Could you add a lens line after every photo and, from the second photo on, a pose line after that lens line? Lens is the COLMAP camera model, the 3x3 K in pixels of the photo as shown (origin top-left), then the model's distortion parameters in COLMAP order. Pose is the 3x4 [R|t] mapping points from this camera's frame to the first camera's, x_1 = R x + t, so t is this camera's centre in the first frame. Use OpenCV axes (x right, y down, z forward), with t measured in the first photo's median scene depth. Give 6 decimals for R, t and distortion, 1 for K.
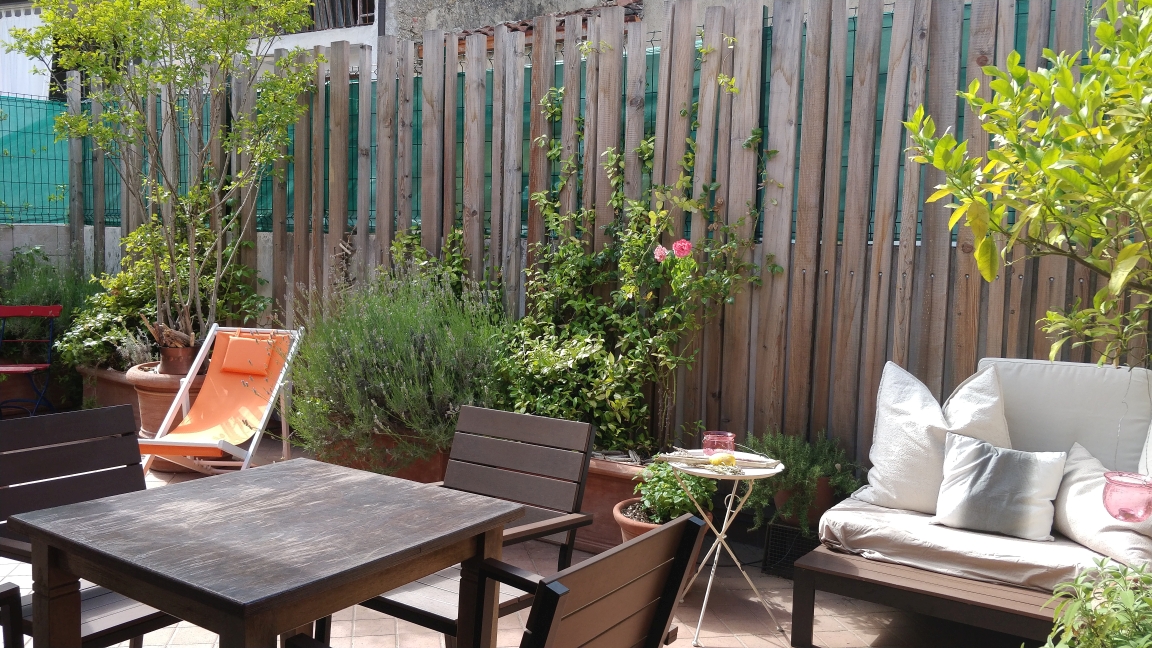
lens RADIAL K [[953.6, 0, 574.9], [0, 953.6, 324.1], [0, 0, 1]] dist [0.043612, -0.150525]
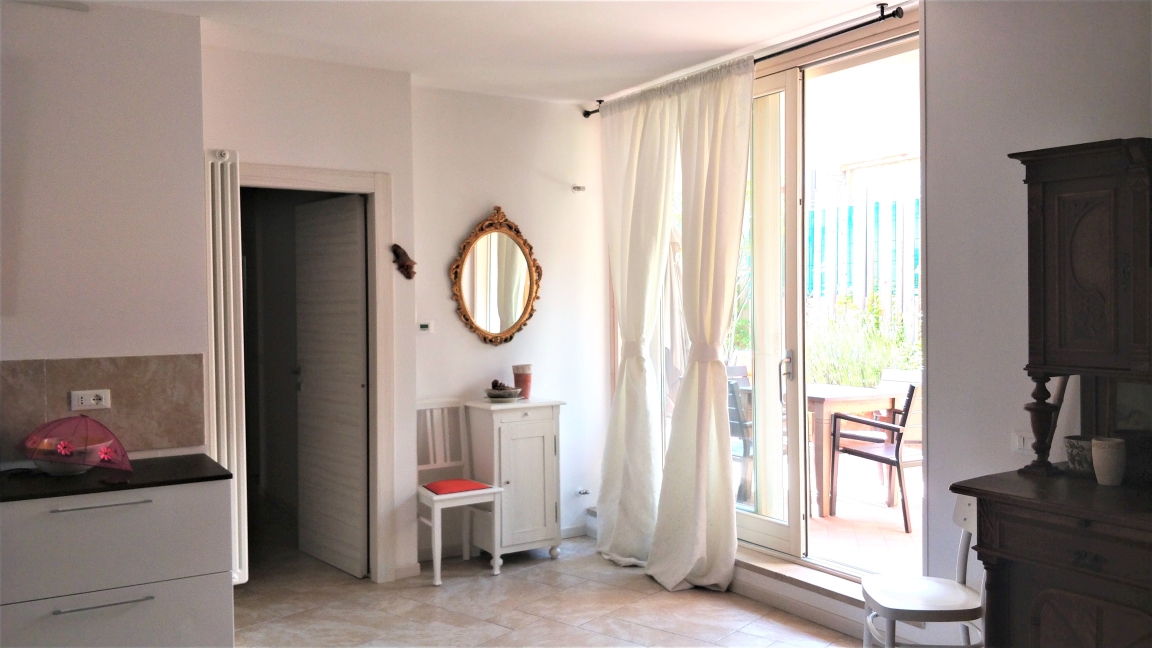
lens RADIAL K [[953.6, 0, 577.1], [0, 953.6, 326.0], [0, 0, 1]] dist [0.043612, -0.150525]
pose [[0.910482, -0.026288, -0.412713, 0.106678], [0.000695, 0.998073, -0.062039, 0.074900], [0.413549, 0.056198, 0.908746, -0.878737]]
